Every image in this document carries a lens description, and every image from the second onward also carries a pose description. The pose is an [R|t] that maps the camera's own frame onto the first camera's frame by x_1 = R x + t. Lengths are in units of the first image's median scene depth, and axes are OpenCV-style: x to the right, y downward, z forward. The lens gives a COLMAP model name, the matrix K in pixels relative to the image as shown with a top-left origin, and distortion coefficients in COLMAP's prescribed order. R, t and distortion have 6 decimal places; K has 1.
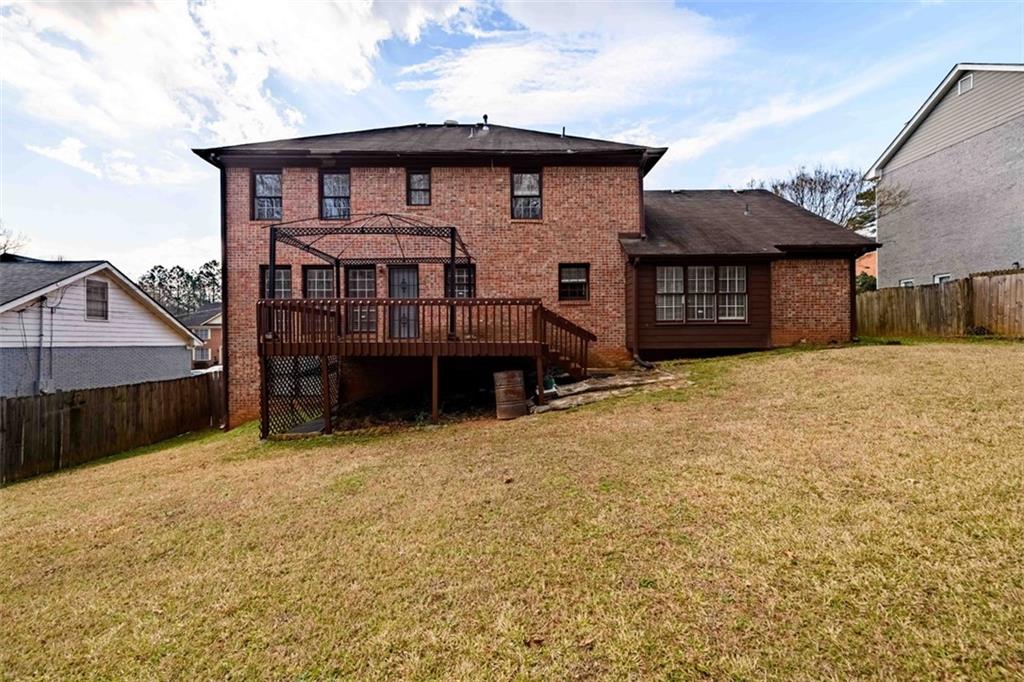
lens RADIAL K [[407.0, 0, 511.2], [0, 407.0, 341.1], [0, 0, 1]] dist [-0.000185, -0.001008]
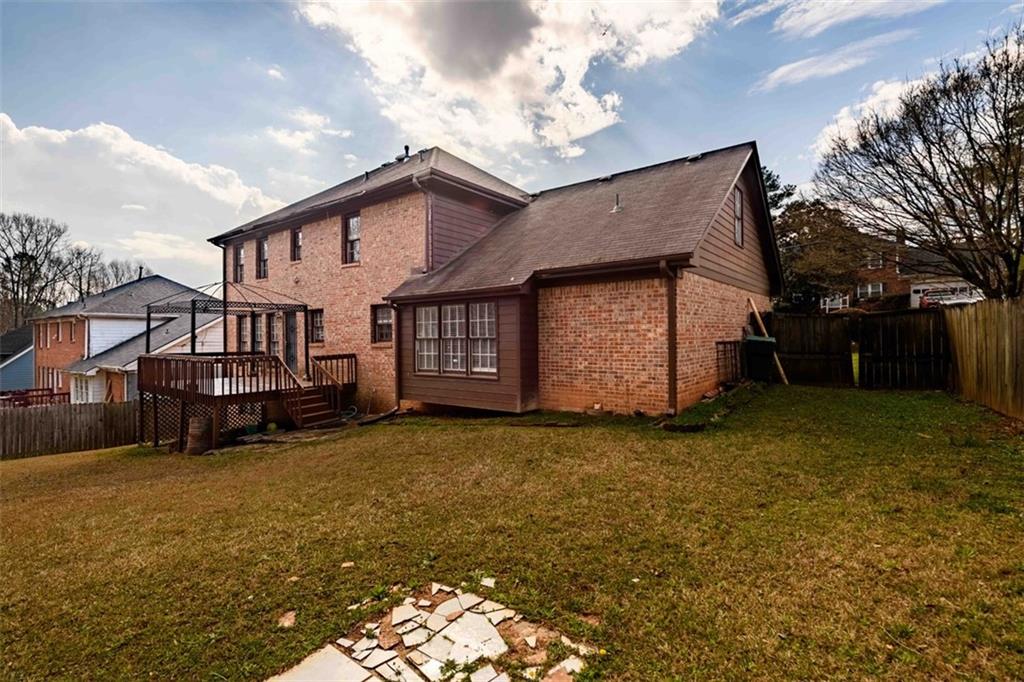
lens RADIAL K [[497.2, 0, 511.8], [0, 497.2, 335.9], [0, 0, 1]] dist [-0.004493, -0.000200]
pose [[0.773929, 0.000747, -0.633272, 1.122328], [-0.004448, 0.999981, -0.004256, -0.111788], [0.633257, 0.006110, 0.773917, 0.286571]]
